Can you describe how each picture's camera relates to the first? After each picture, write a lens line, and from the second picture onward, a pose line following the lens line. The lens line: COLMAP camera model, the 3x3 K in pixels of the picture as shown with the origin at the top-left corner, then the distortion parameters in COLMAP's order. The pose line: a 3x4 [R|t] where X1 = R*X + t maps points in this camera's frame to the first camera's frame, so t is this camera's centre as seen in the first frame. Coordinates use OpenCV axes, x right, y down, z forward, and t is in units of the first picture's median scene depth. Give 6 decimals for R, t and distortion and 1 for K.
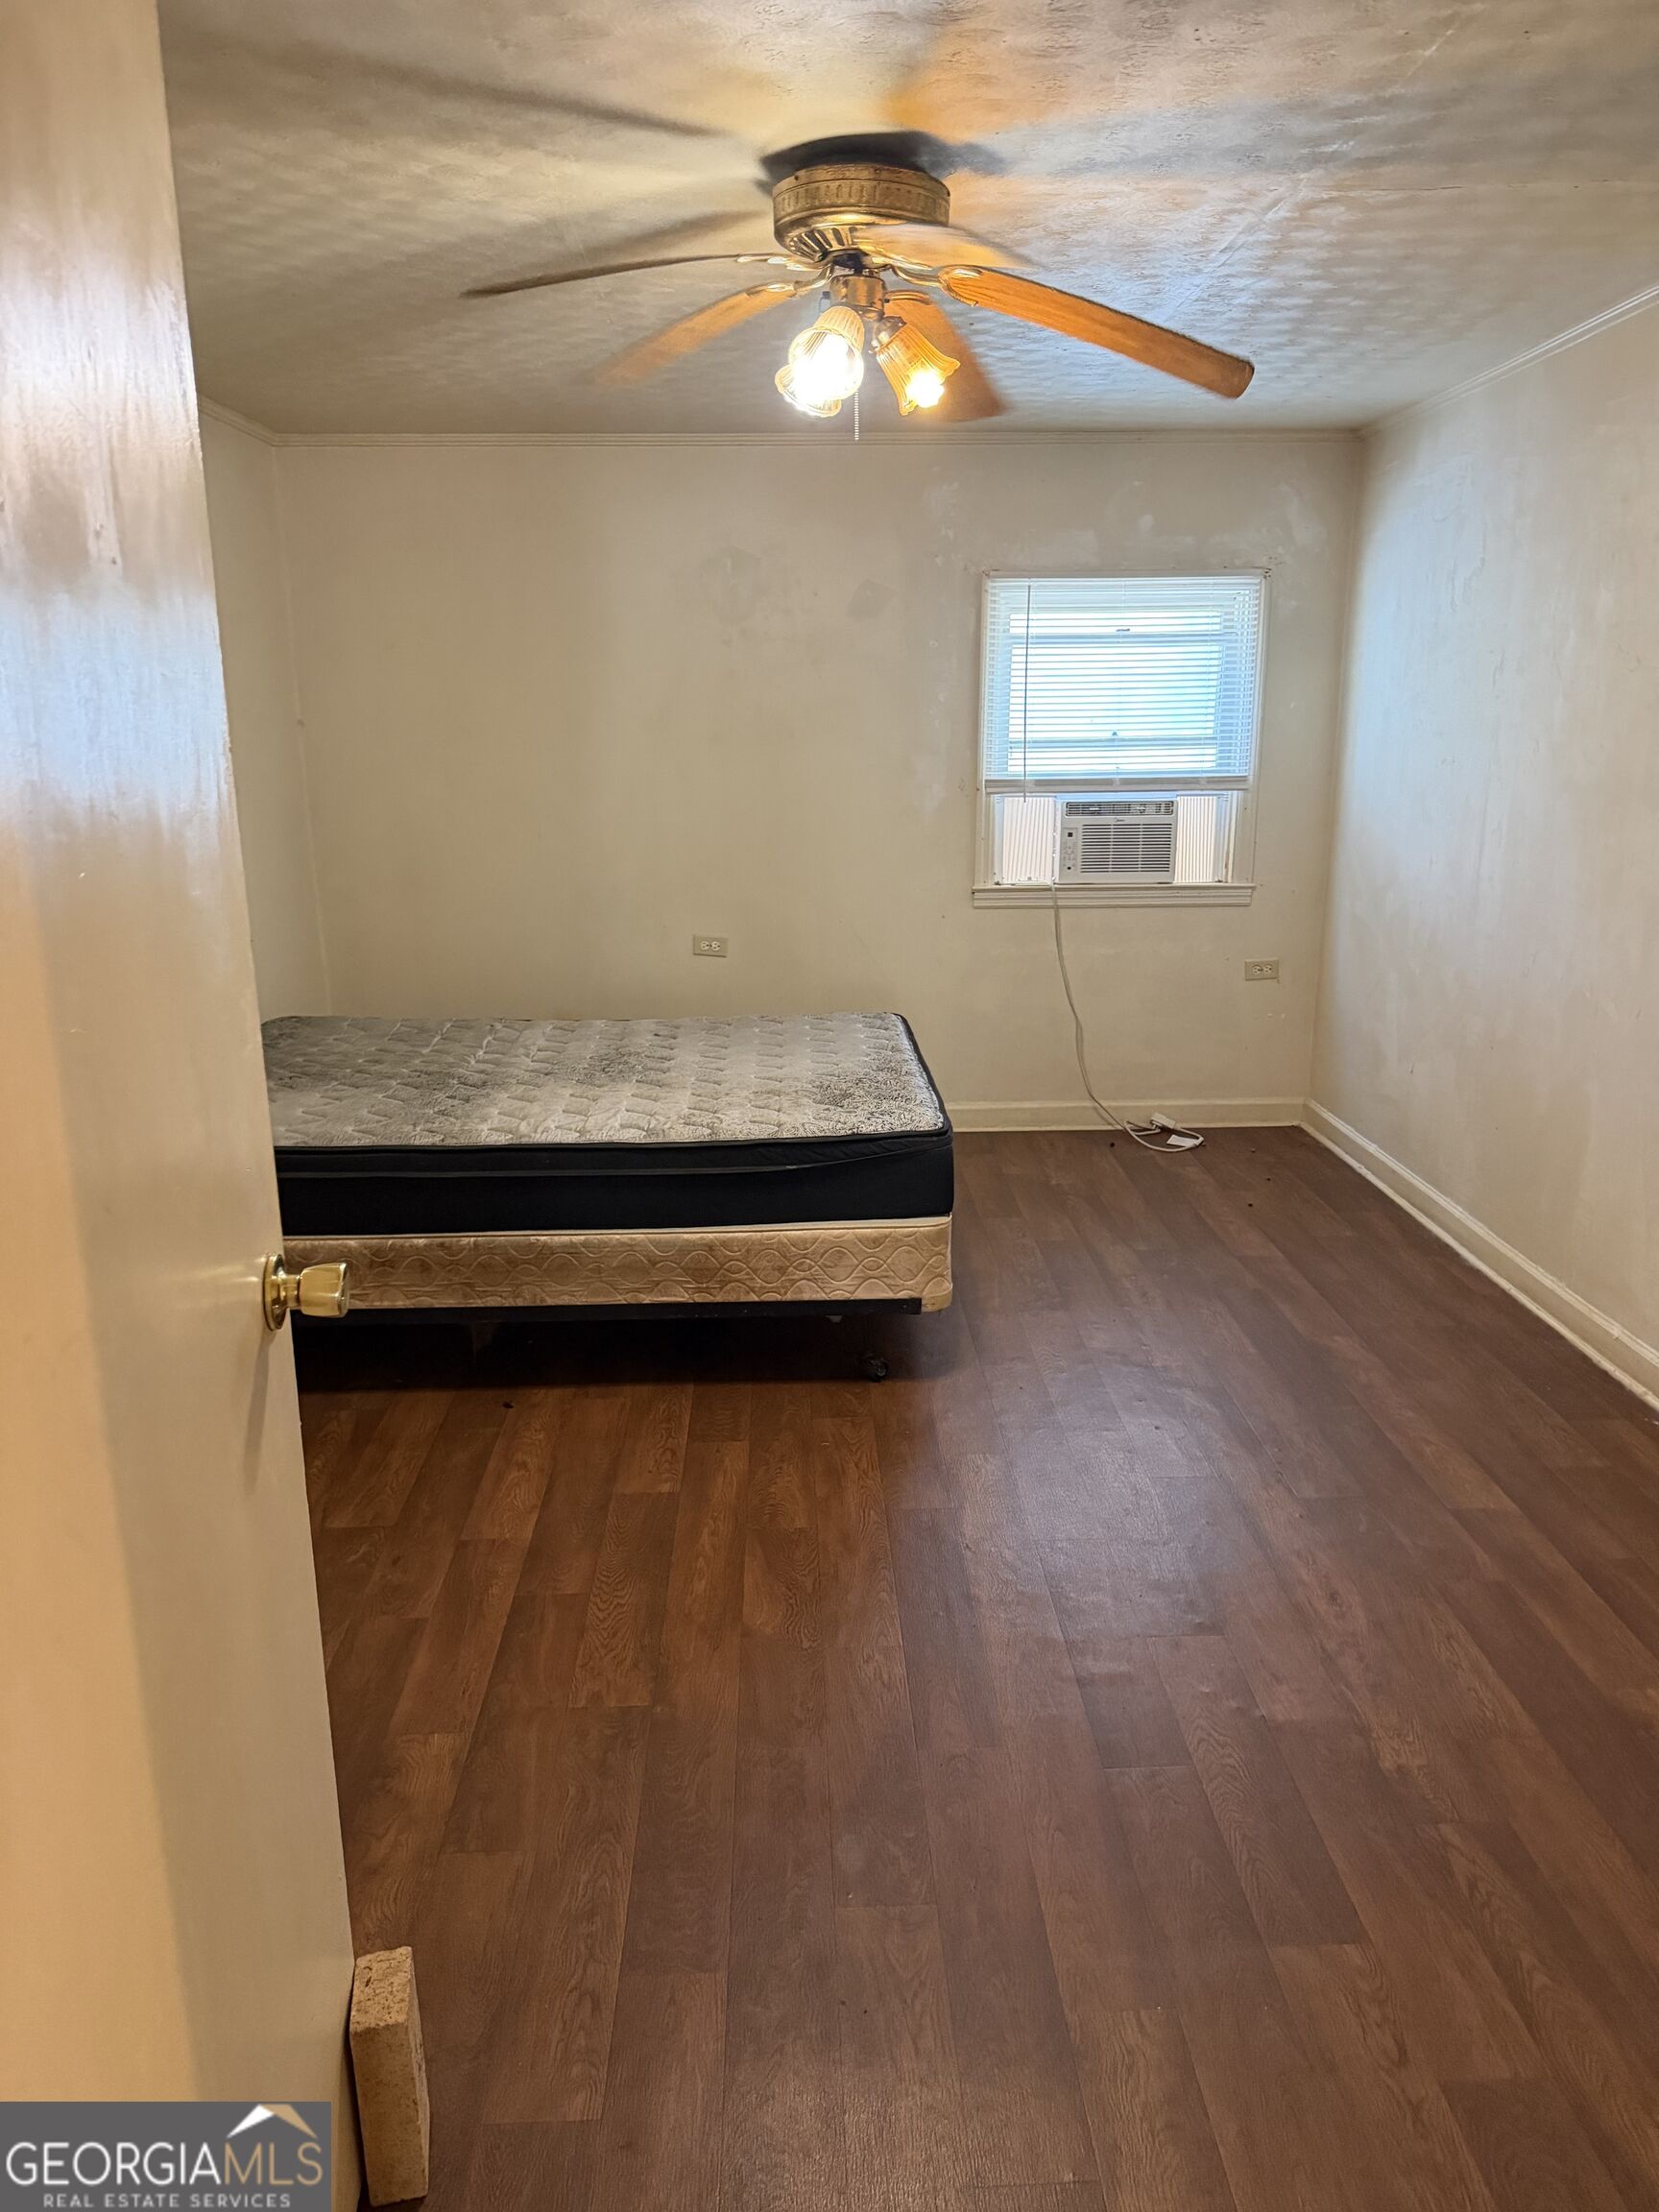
lens RADIAL K [[1574.2, 0, 829.5], [0, 1574.2, 1106.0], [0, 0, 1]] dist [0.165977, -0.304178]
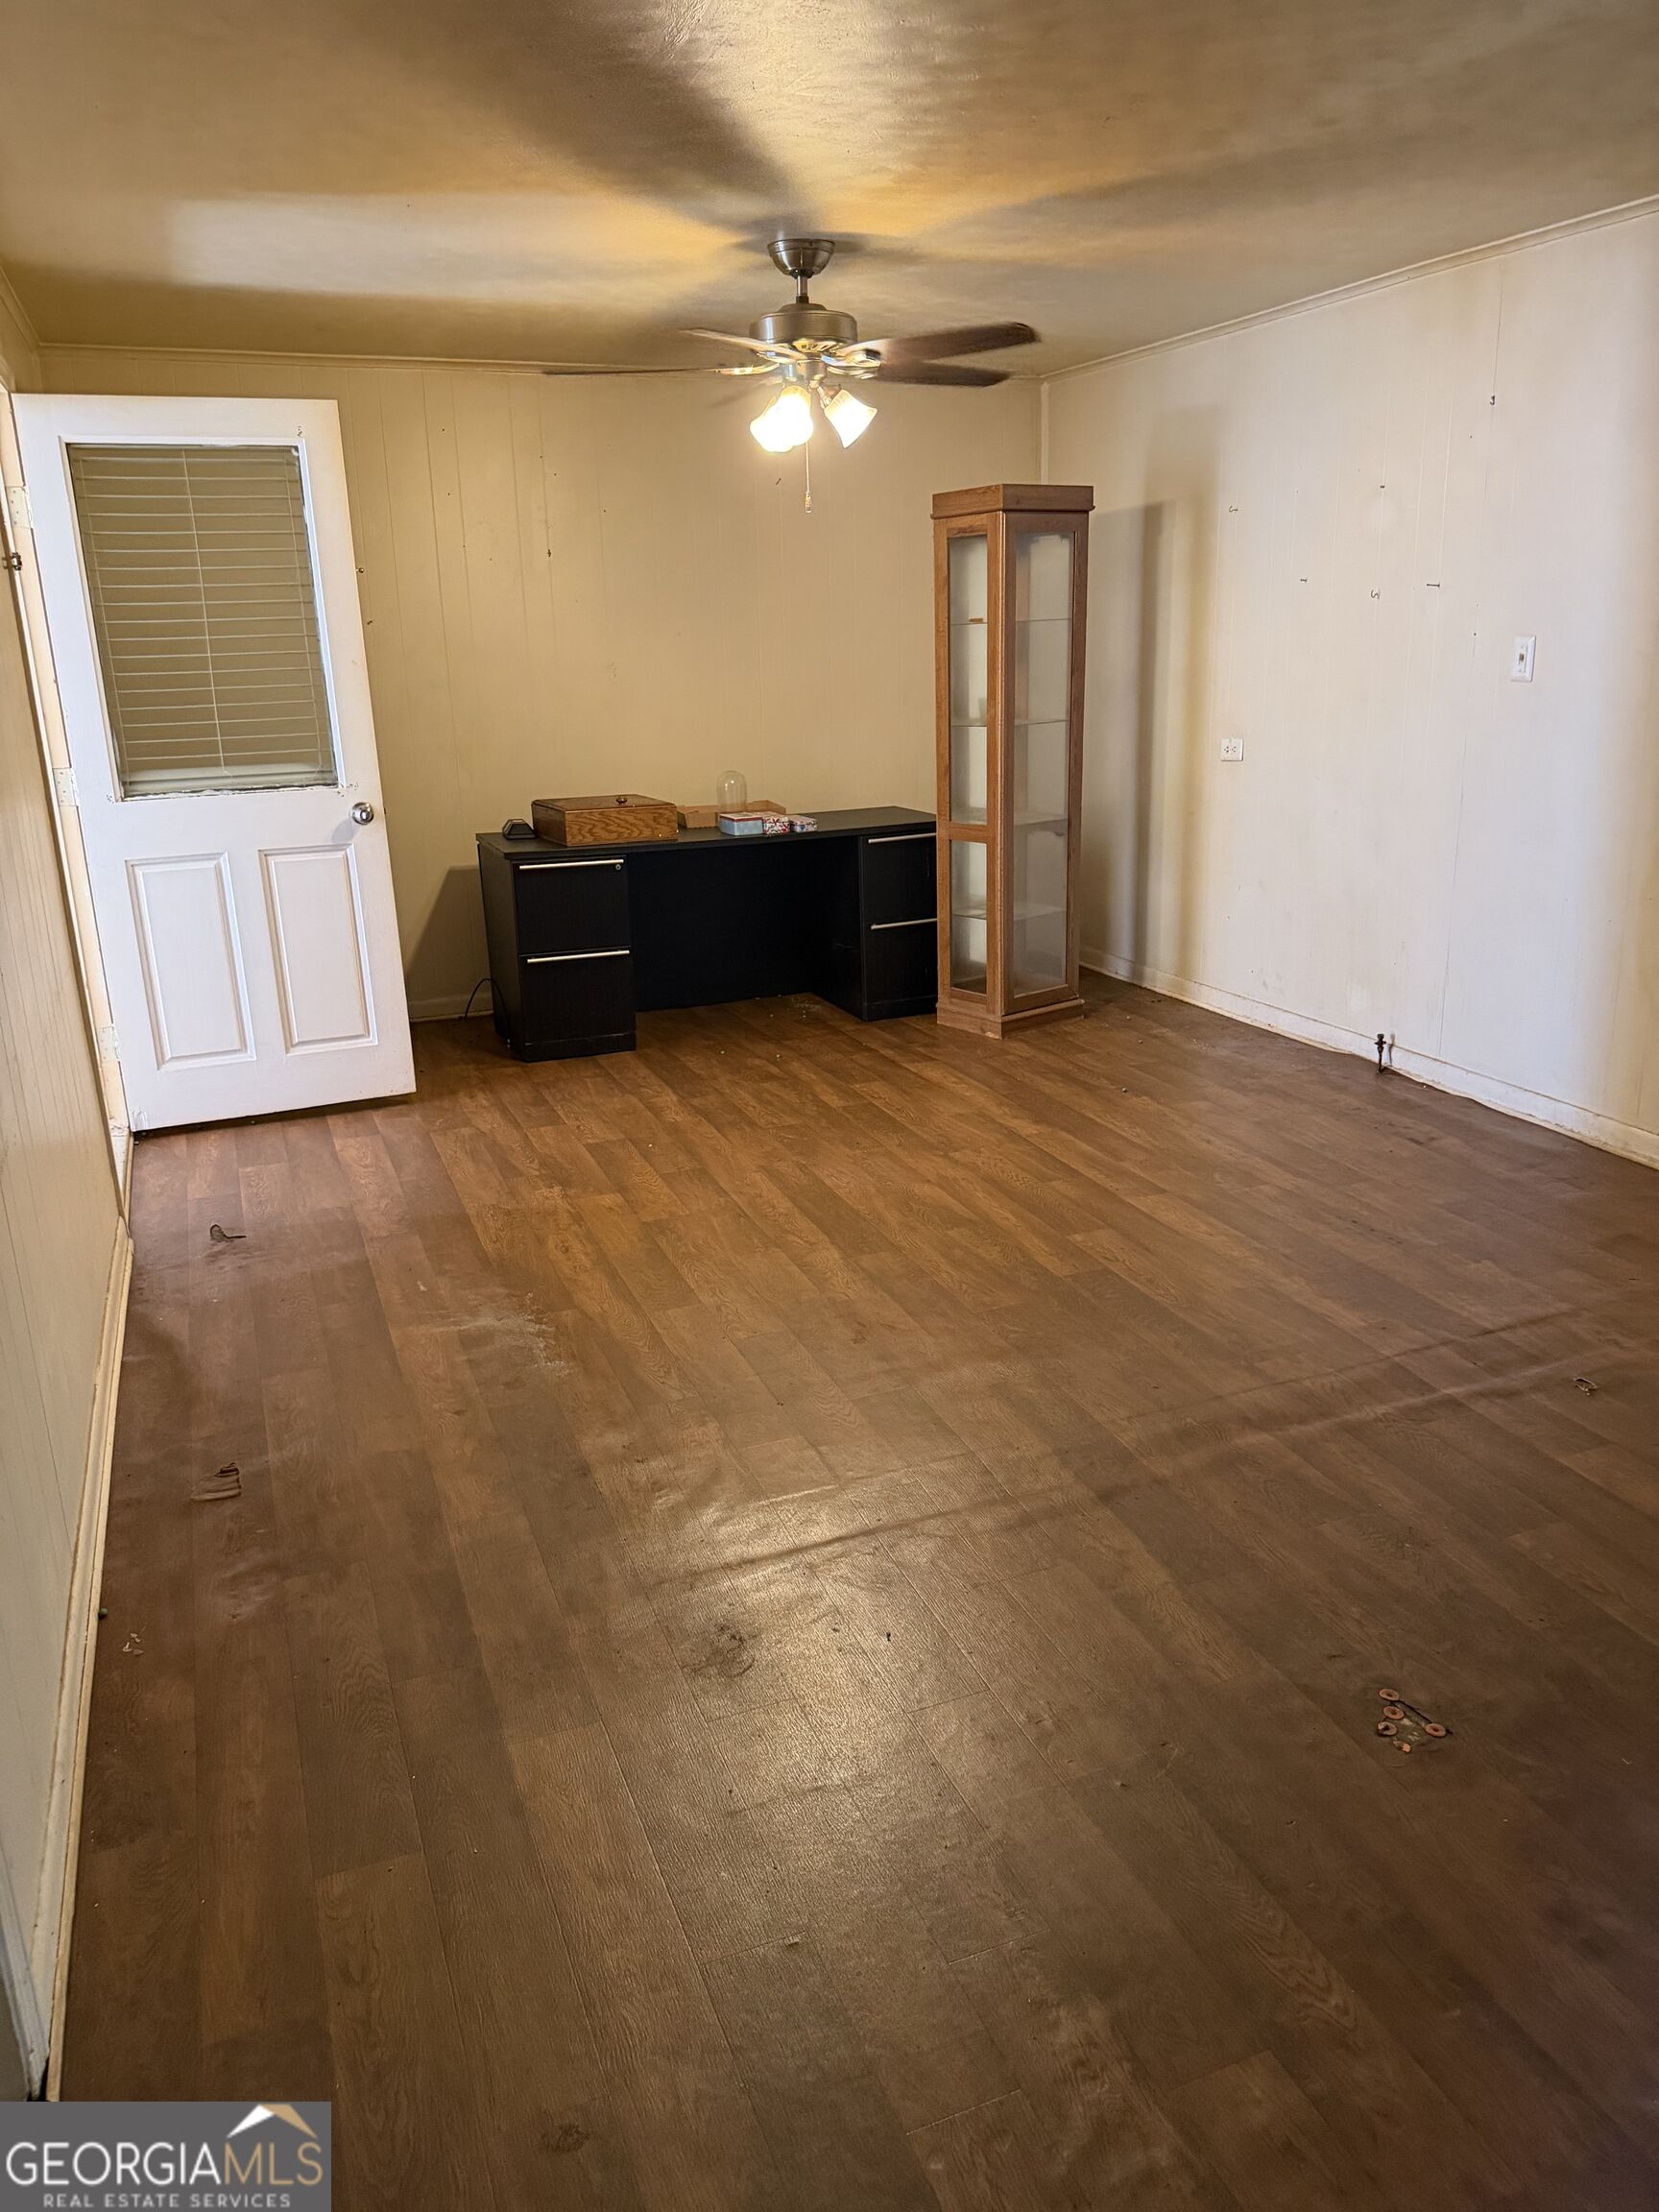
lens RADIAL K [[1574.2, 0, 829.5], [0, 1574.2, 1106.0], [0, 0, 1]] dist [0.165977, -0.304178]
pose [[-0.944452, 0.133231, -0.300433, 0.538313], [-0.041765, 0.858076, 0.511822, -0.579801], [0.325985, 0.495939, -0.804847, 2.319475]]
